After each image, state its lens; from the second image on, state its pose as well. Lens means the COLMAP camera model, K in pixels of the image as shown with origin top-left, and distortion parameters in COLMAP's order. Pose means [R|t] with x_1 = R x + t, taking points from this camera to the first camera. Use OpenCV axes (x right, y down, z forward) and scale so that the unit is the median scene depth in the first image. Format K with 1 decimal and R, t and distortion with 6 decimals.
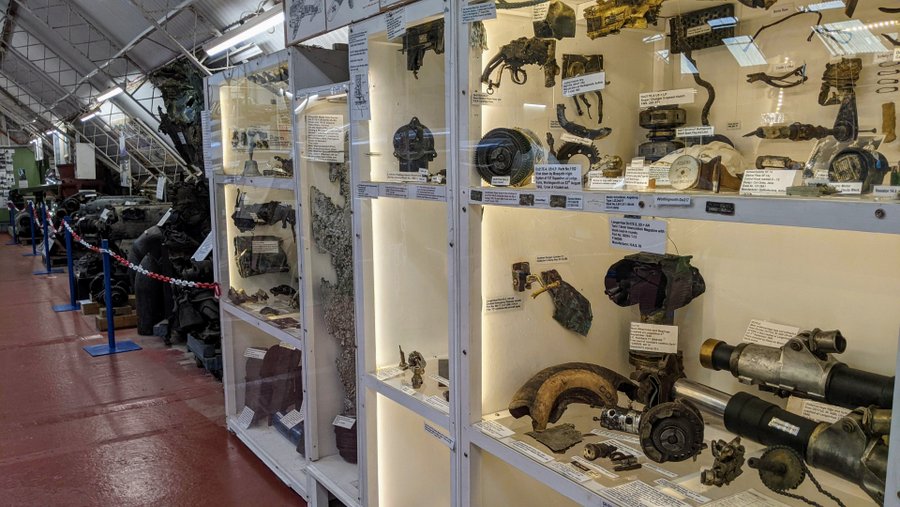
lens RADIAL K [[717.5, 0, 448.6], [0, 717.5, 252.3], [0, 0, 1]] dist [0.030635, -0.041380]
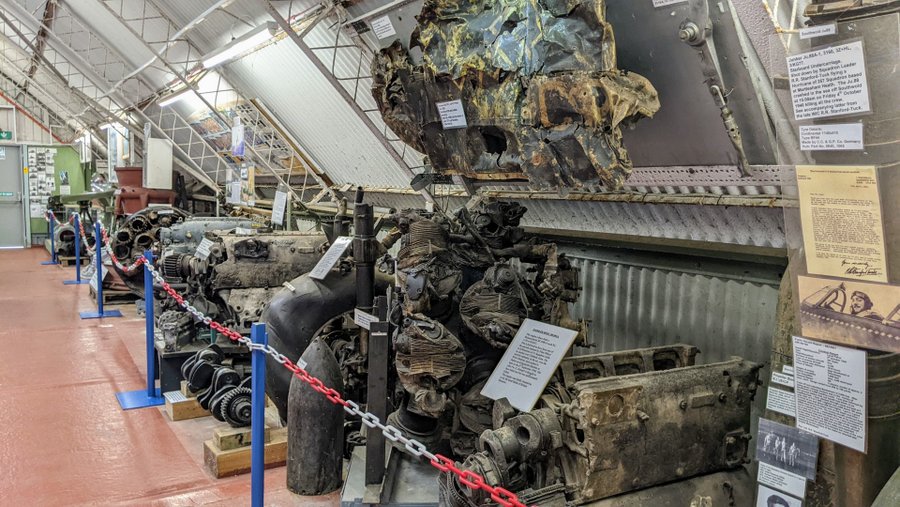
lens RADIAL K [[717.5, 0, 451.0], [0, 717.5, 257.4], [0, 0, 1]] dist [0.030635, -0.041380]
pose [[0.998821, 0.037641, -0.030666, -0.178474], [-0.038164, 0.999133, -0.016650, -0.030831], [0.030012, 0.017801, 0.999391, 0.279159]]
